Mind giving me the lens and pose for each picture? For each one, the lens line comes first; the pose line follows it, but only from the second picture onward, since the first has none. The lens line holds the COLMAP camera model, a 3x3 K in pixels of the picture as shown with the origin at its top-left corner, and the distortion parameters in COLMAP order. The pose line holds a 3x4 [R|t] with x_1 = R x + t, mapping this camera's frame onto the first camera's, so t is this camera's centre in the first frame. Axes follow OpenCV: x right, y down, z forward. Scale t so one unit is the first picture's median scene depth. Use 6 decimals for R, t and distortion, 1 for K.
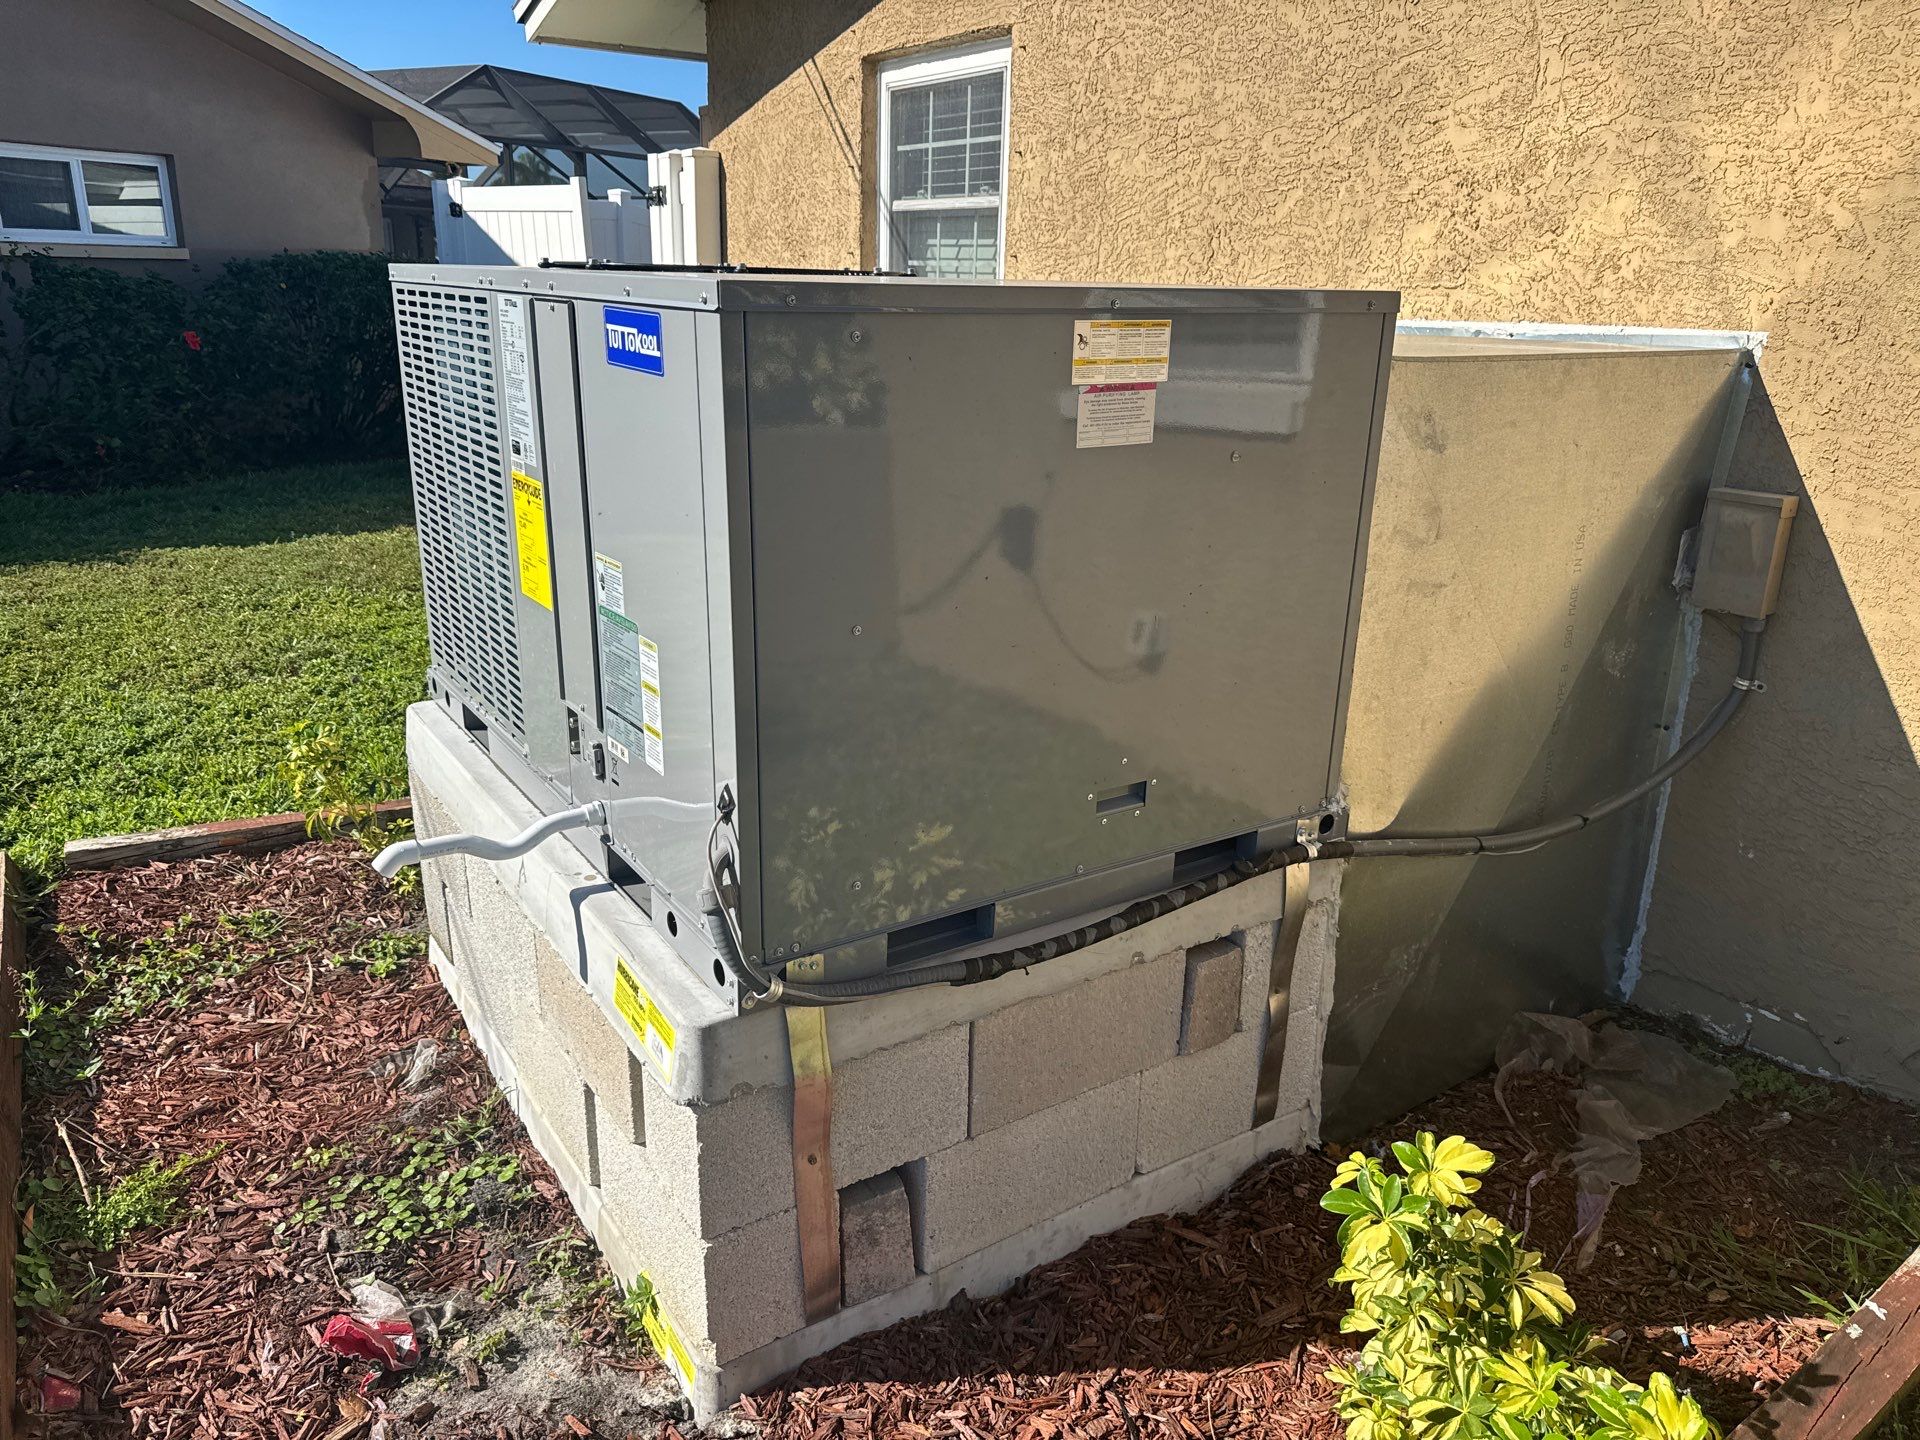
lens RADIAL K [[1330.8, 0, 959.1], [0, 1330.8, 710.5], [0, 0, 1]] dist [0.002467, -0.006889]
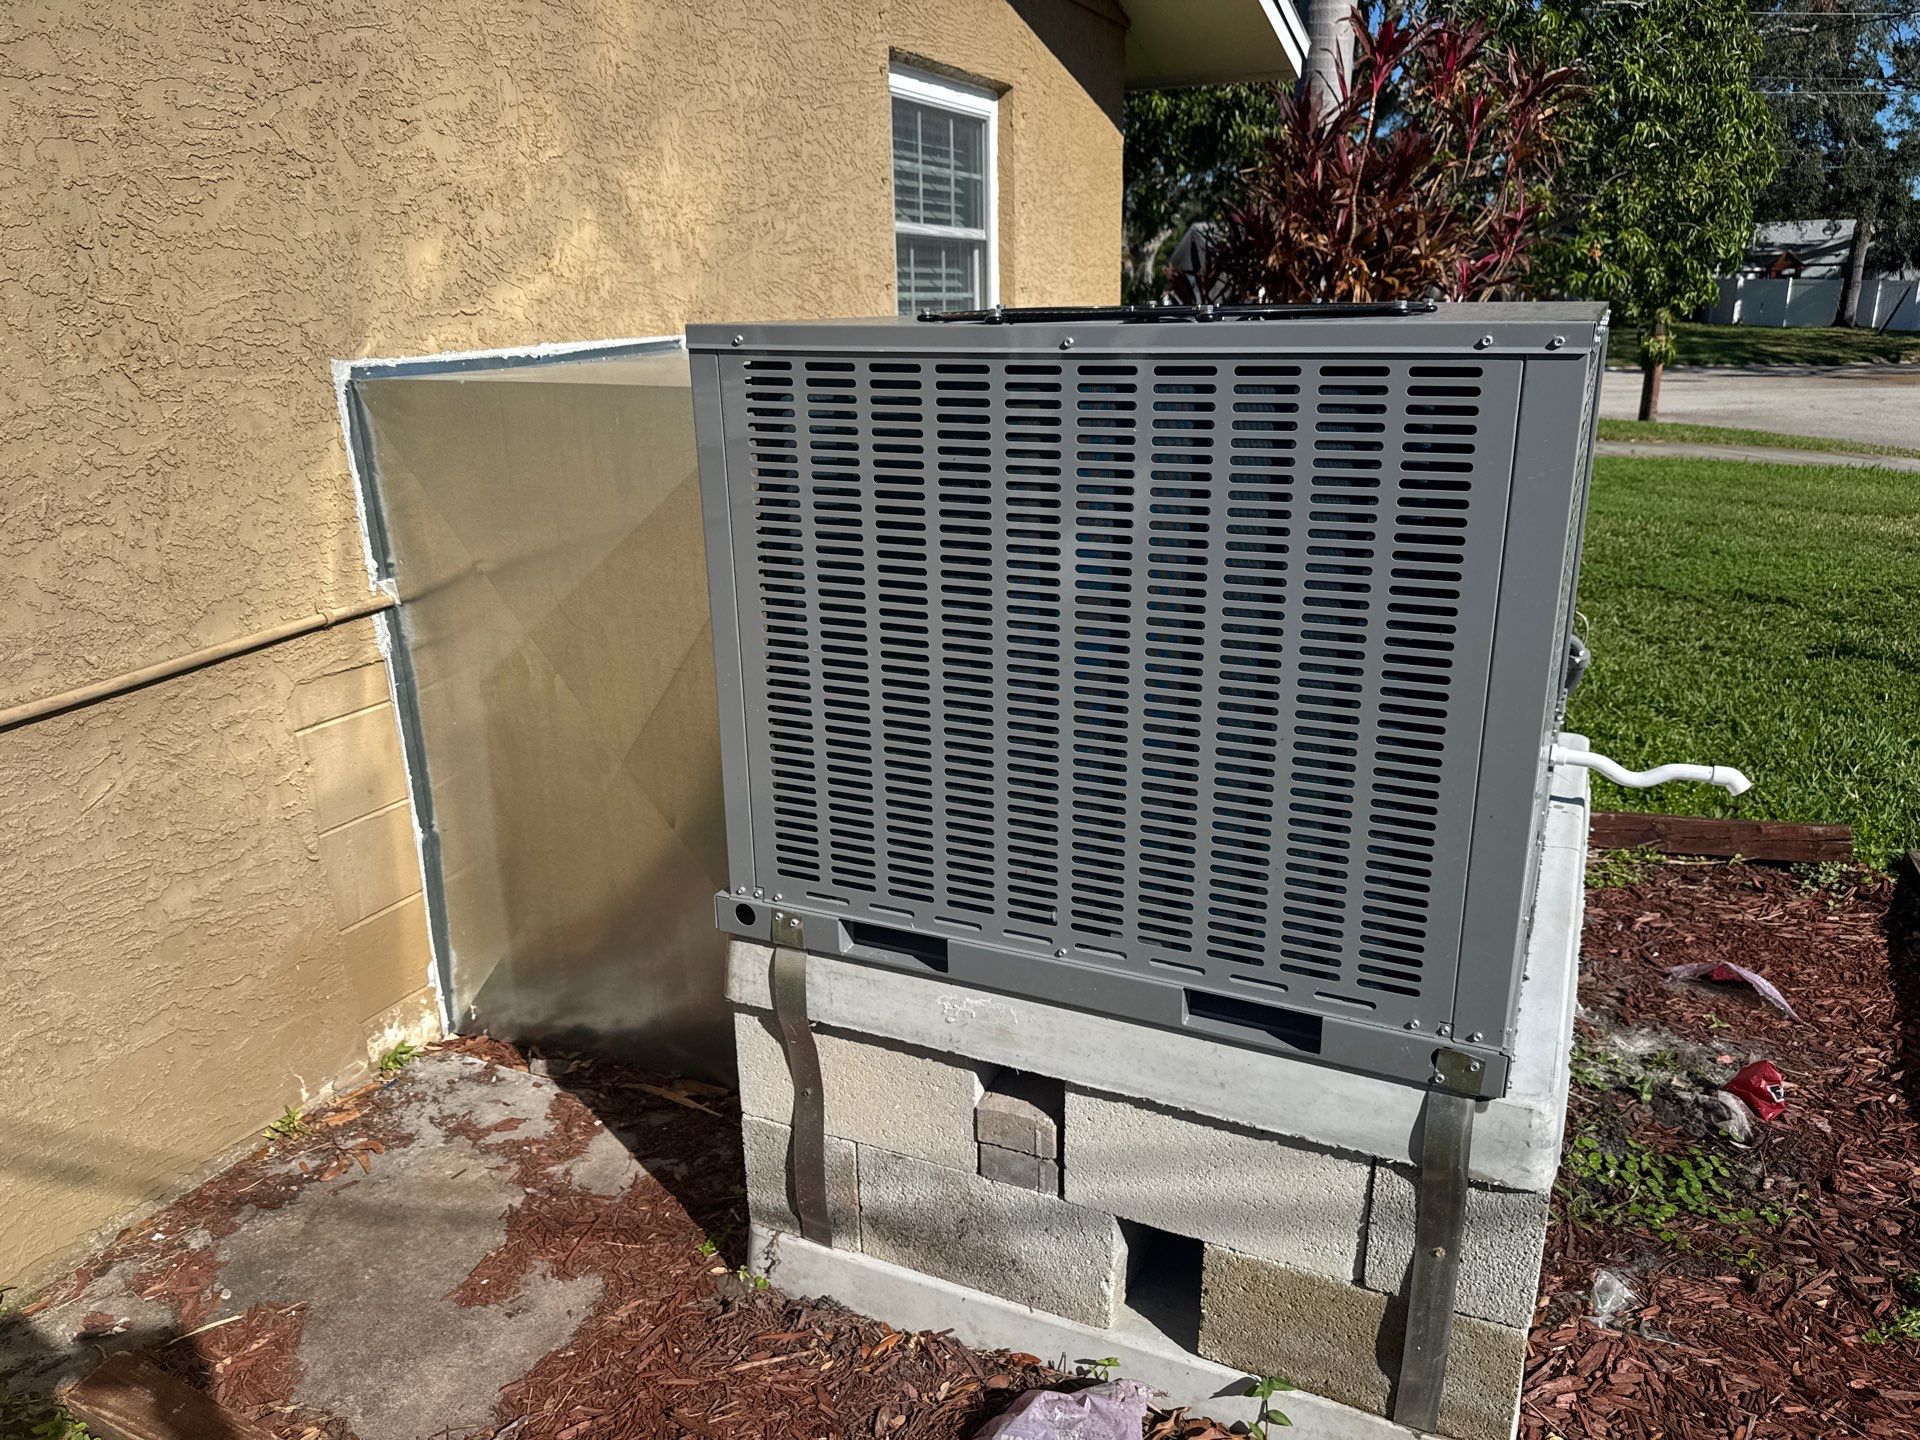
lens RADIAL K [[1354.7, 0, 962.6], [0, 1354.7, 761.4], [0, 0, 1]] dist [-0.002327, -0.007725]
pose [[-0.514508, -0.287464, 0.807865, -0.638214], [0.280610, 0.833812, 0.475410, -0.411584], [-0.810271, 0.471297, -0.348338, 1.203938]]
